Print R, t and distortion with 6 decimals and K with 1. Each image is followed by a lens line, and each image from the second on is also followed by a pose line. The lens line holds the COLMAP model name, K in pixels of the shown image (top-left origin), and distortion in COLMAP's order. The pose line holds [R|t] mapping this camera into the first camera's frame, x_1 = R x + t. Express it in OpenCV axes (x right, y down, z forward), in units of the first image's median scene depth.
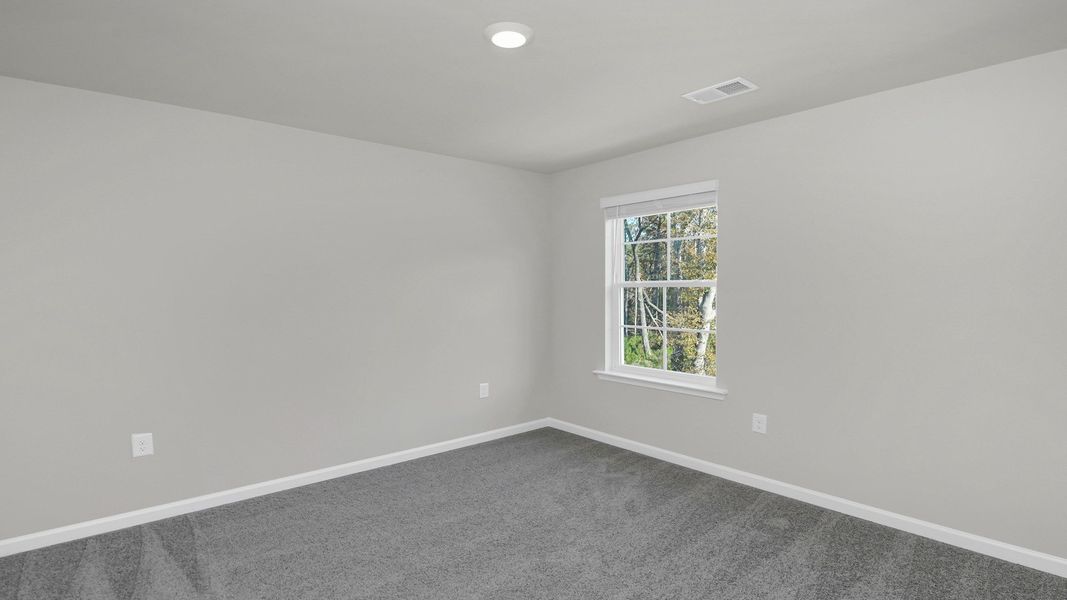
lens RADIAL K [[513.5, 0, 533.5], [0, 513.5, 300.0], [0, 0, 1]] dist [-0.004011, -0.000971]
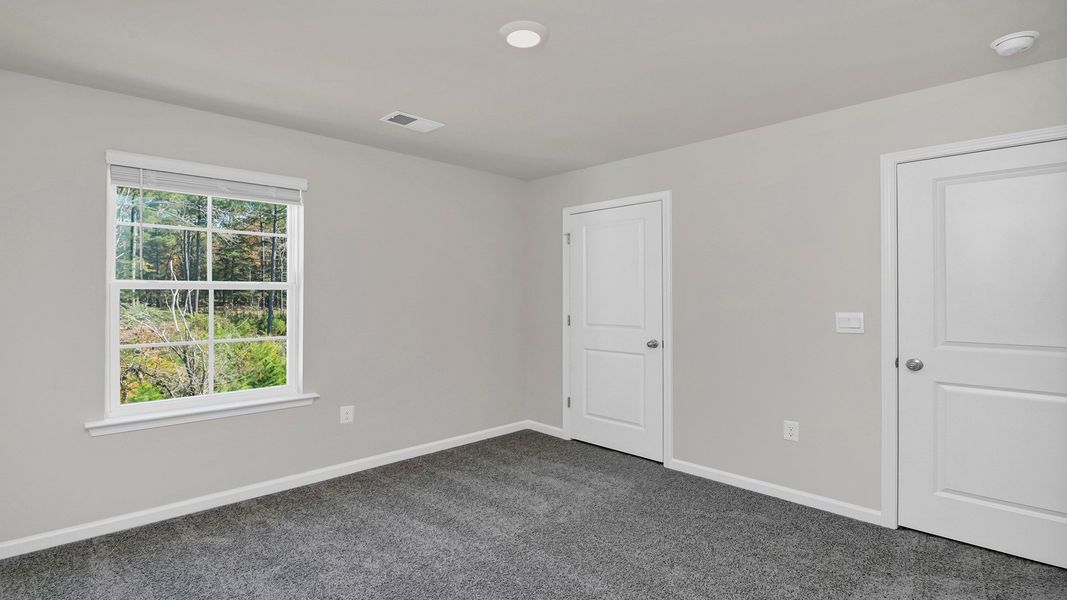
lens RADIAL K [[522.3, 0, 540.2], [0, 522.3, 290.4], [0, 0, 1]] dist [-0.000364, -0.000475]
pose [[-0.059742, 0.005794, 0.998197, -0.625979], [0.019630, 0.999797, -0.004628, -0.009619], [-0.998021, 0.019318, -0.059844, 0.585717]]
